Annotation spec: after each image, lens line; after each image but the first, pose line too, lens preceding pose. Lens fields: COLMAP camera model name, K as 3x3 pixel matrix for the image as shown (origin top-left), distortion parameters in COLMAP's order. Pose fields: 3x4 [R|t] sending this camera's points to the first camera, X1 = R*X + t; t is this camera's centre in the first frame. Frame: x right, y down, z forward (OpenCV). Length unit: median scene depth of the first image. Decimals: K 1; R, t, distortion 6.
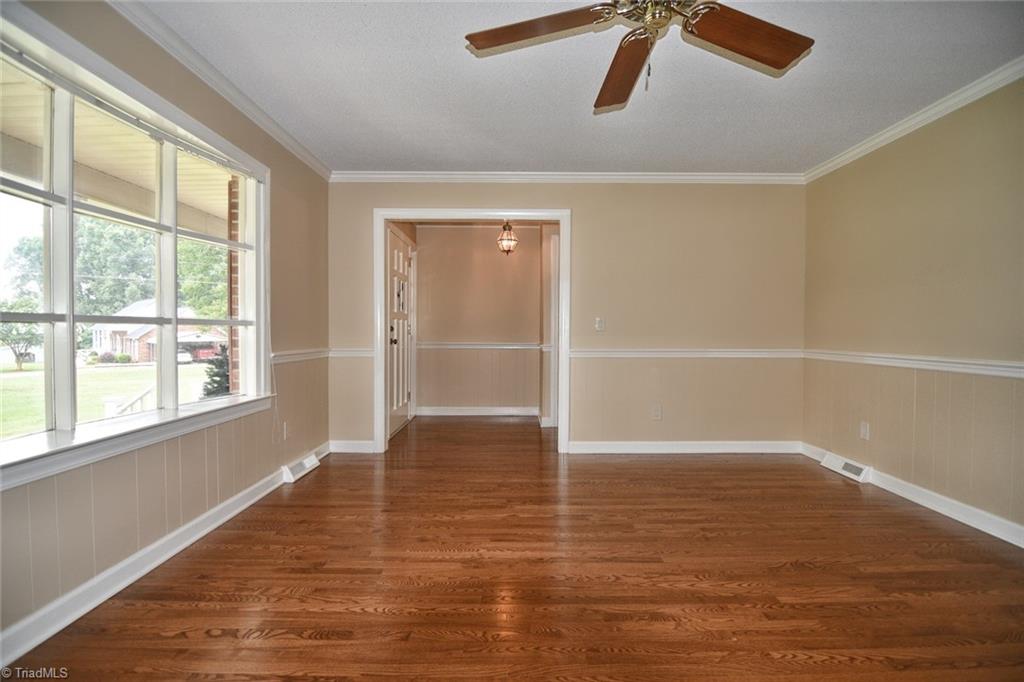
lens RADIAL K [[496.0, 0, 506.4], [0, 496.0, 345.0], [0, 0, 1]] dist [-0.002572, -0.012482]
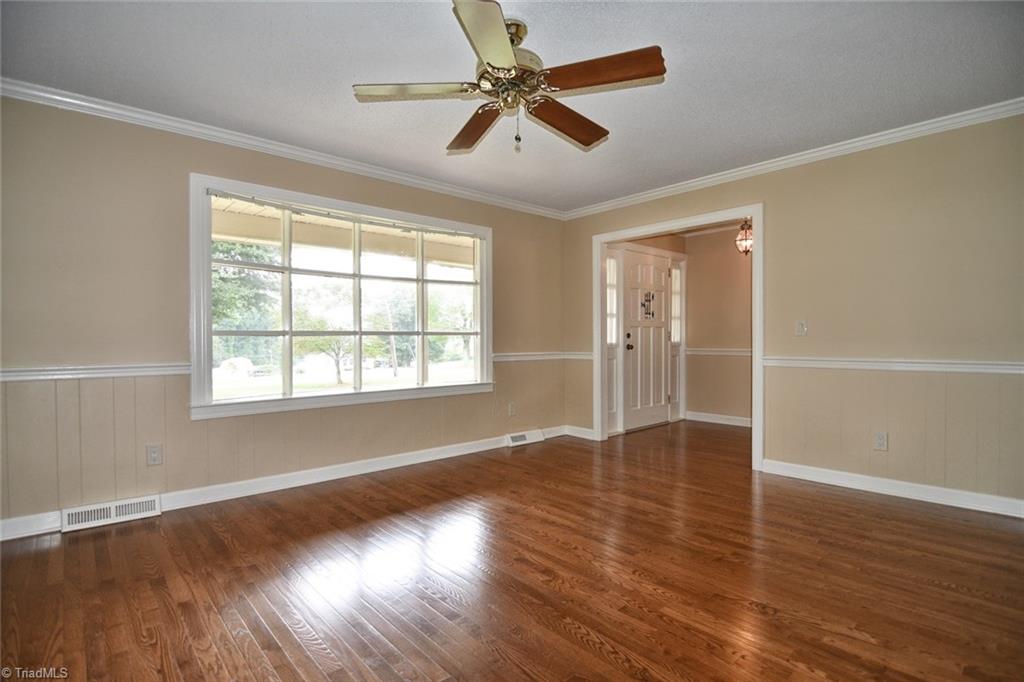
lens RADIAL K [[496.0, 0, 516.8], [0, 496.0, 354.4], [0, 0, 1]] dist [-0.002572, -0.012482]
pose [[0.674013, 0.020254, -0.738442, 0.807039], [-0.015002, 0.999793, 0.013730, -0.004082], [0.738568, 0.001824, 0.674177, 0.081907]]
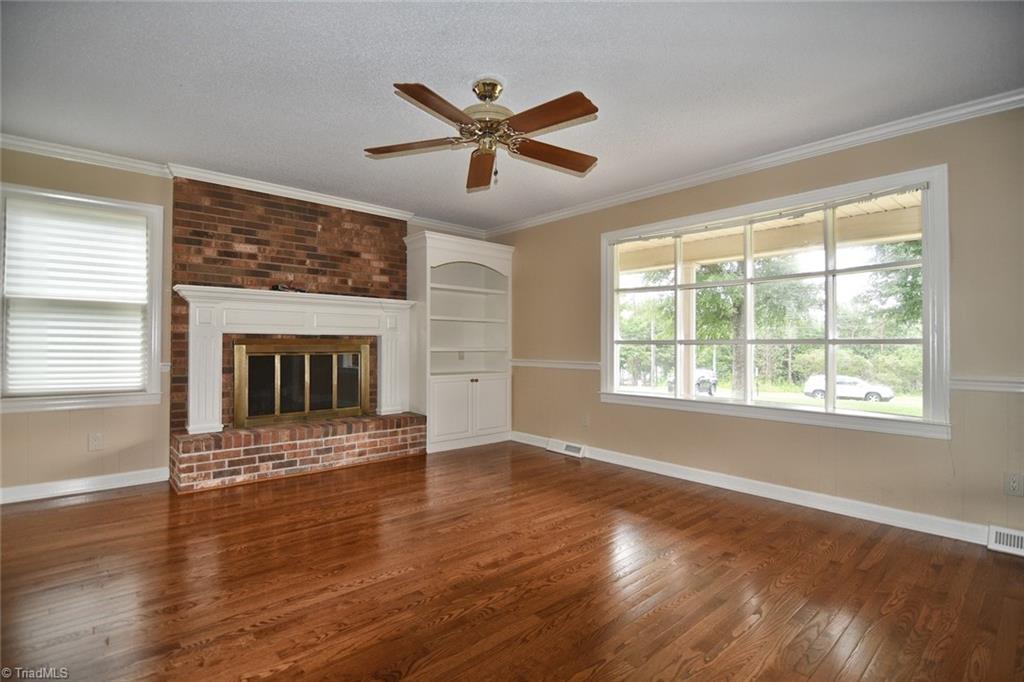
lens RADIAL K [[496.0, 0, 512.4], [0, 496.0, 341.1], [0, 0, 1]] dist [-0.002572, -0.012482]
pose [[-0.742825, -0.015409, -0.669308, 0.807662], [-0.026411, 0.999631, 0.006299, -0.033313], [0.668964, 0.022356, -0.742958, 1.394879]]
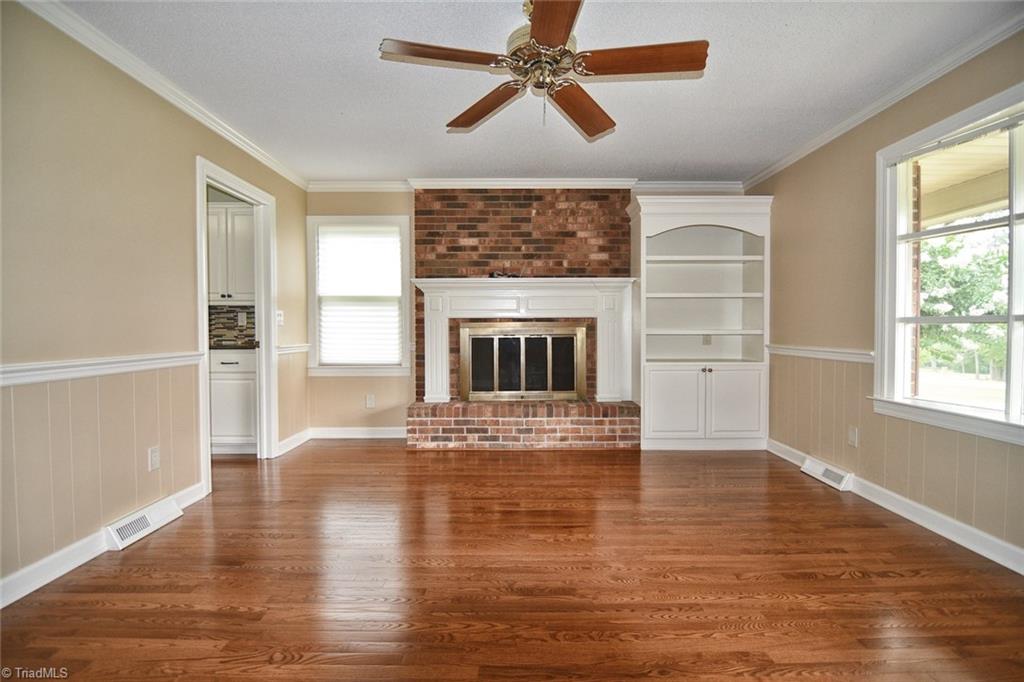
lens RADIAL K [[496.0, 0, 505.6], [0, 496.0, 346.8], [0, 0, 1]] dist [-0.002572, -0.012482]
pose [[-0.999986, -0.003960, 0.003446, 0.245259], [-0.003729, 0.997906, 0.064577, -0.037815], [-0.003694, 0.064564, -0.997907, 1.436768]]
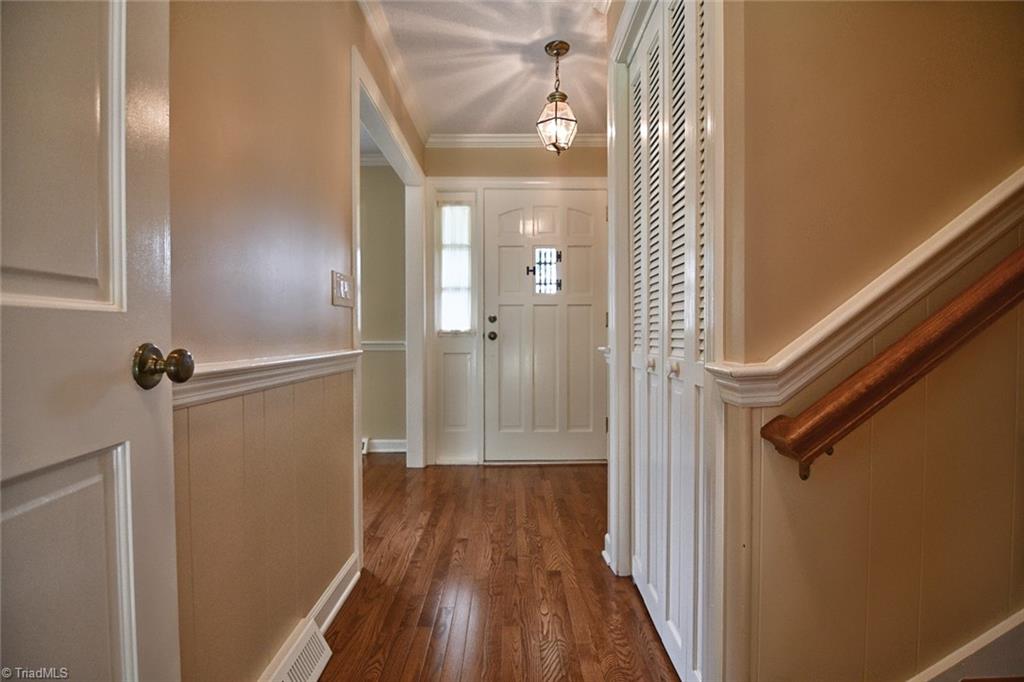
lens RADIAL K [[496.0, 0, 522.0], [0, 496.0, 340.1], [0, 0, 1]] dist [-0.002572, -0.012482]
pose [[0.019500, 0.008753, -0.999772, 0.949666], [-0.026025, 0.999627, 0.008244, -0.016239], [0.999471, 0.025859, 0.019721, 1.902249]]
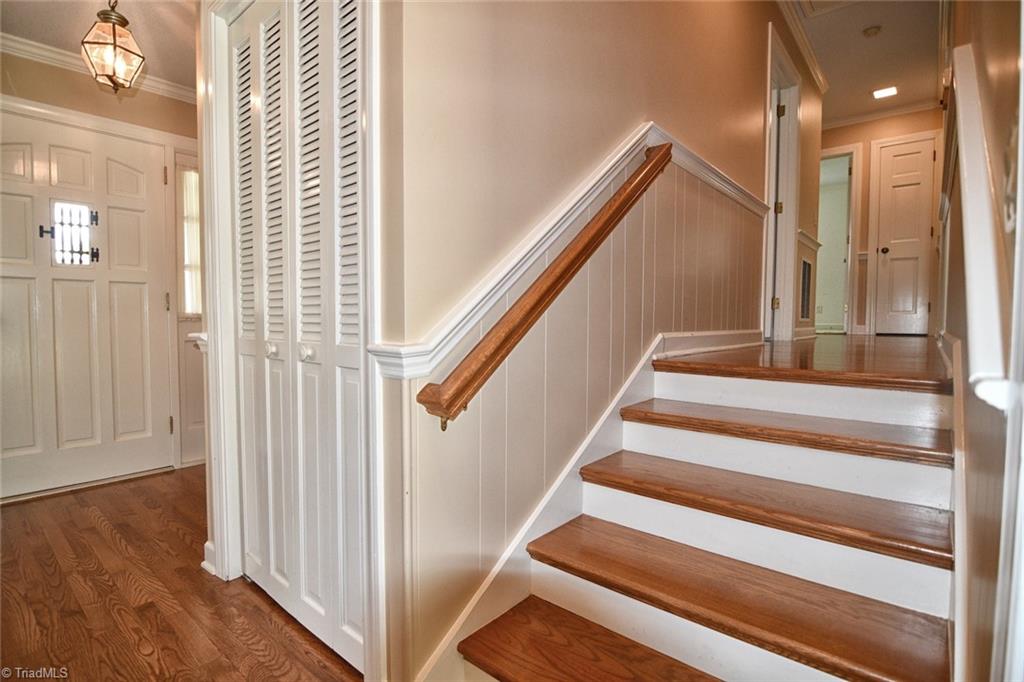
lens RADIAL K [[496.0, 0, 513.8], [0, 496.0, 339.0], [0, 0, 1]] dist [-0.002572, -0.012482]
pose [[0.763595, 0.024321, -0.645237, 0.947114], [-0.017006, 0.999701, 0.017556, -0.013827], [0.645472, -0.002433, 0.763780, 1.802066]]
